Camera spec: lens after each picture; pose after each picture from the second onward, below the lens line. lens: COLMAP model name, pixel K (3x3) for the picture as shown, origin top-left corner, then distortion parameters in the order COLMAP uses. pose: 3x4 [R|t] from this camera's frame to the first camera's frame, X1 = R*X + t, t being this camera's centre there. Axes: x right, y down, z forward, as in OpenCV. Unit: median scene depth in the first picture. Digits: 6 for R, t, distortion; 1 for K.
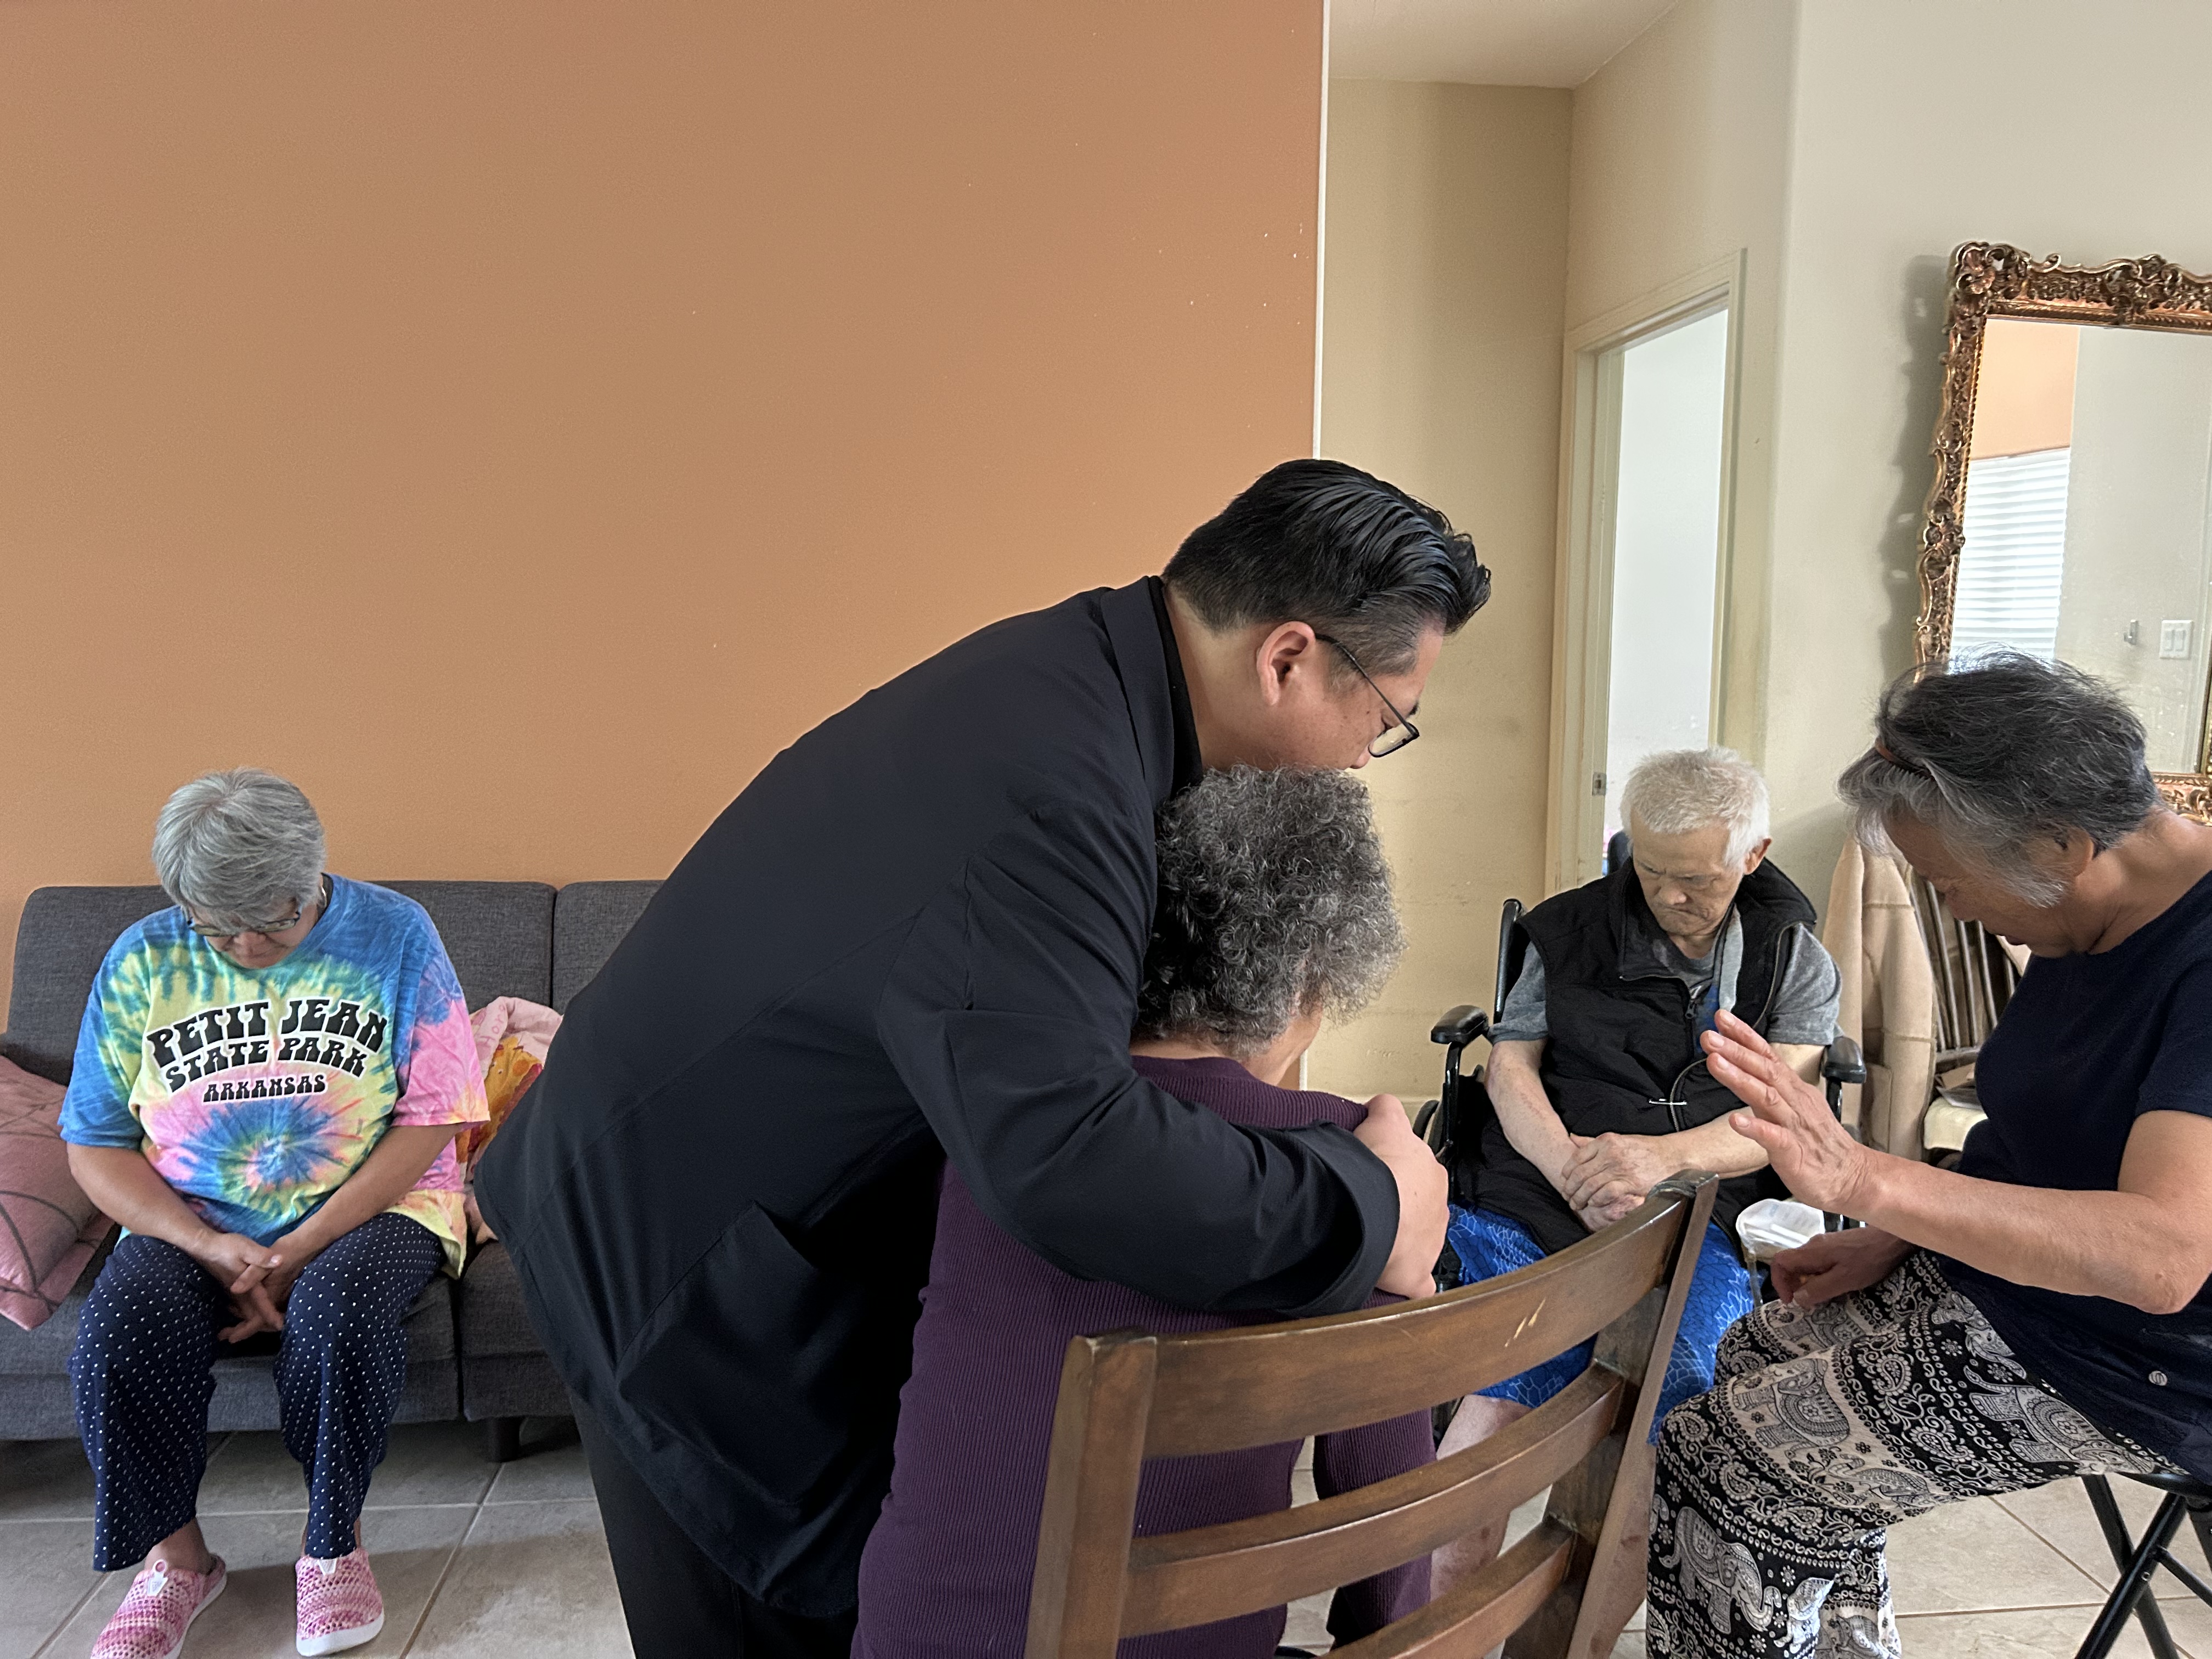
lens RADIAL K [[1706.1, 0, 1114.3], [0, 1706.1, 775.0], [0, 0, 1]] dist [-0.008692, -0.000973]
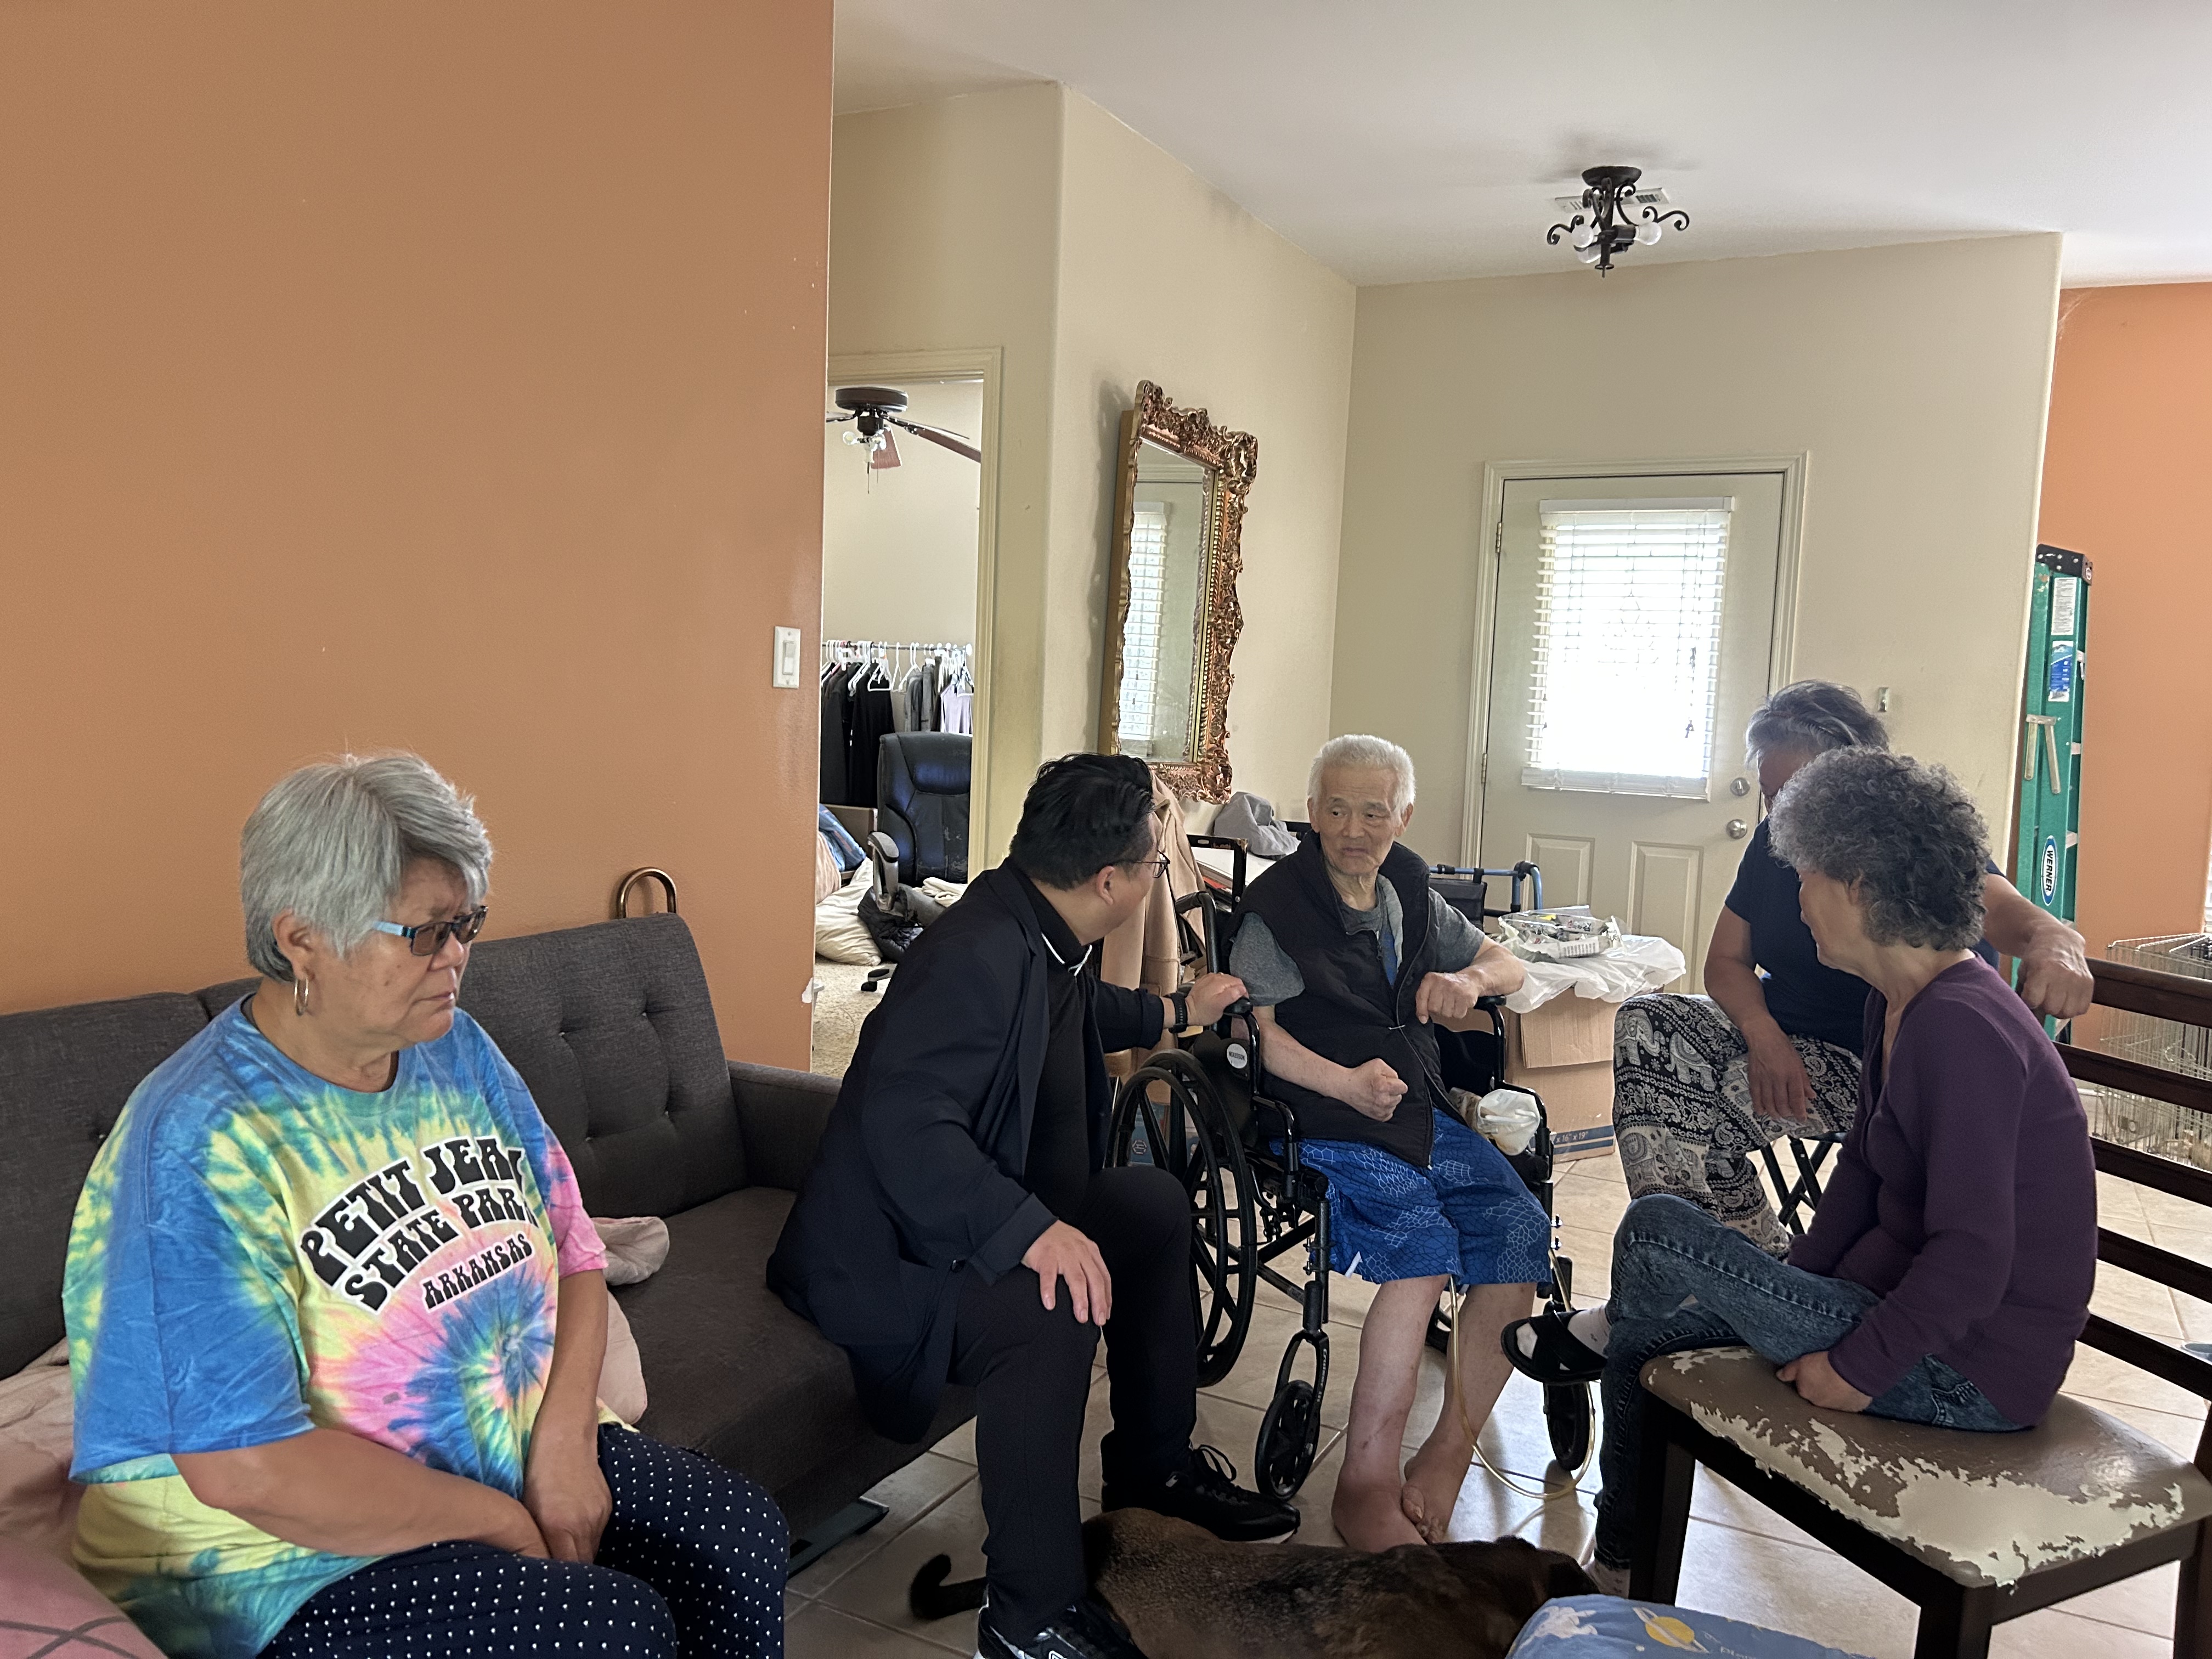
lens RADIAL K [[1674.8, 0, 1106.0], [0, 1674.8, 829.5], [0, 0, 1]] dist [0.006865, -0.000375]
pose [[0.559884, -0.067706, 0.825800, -0.902689], [0.062490, 0.997268, 0.039397, -0.008779], [-0.826211, 0.029546, 0.562585, 0.381945]]
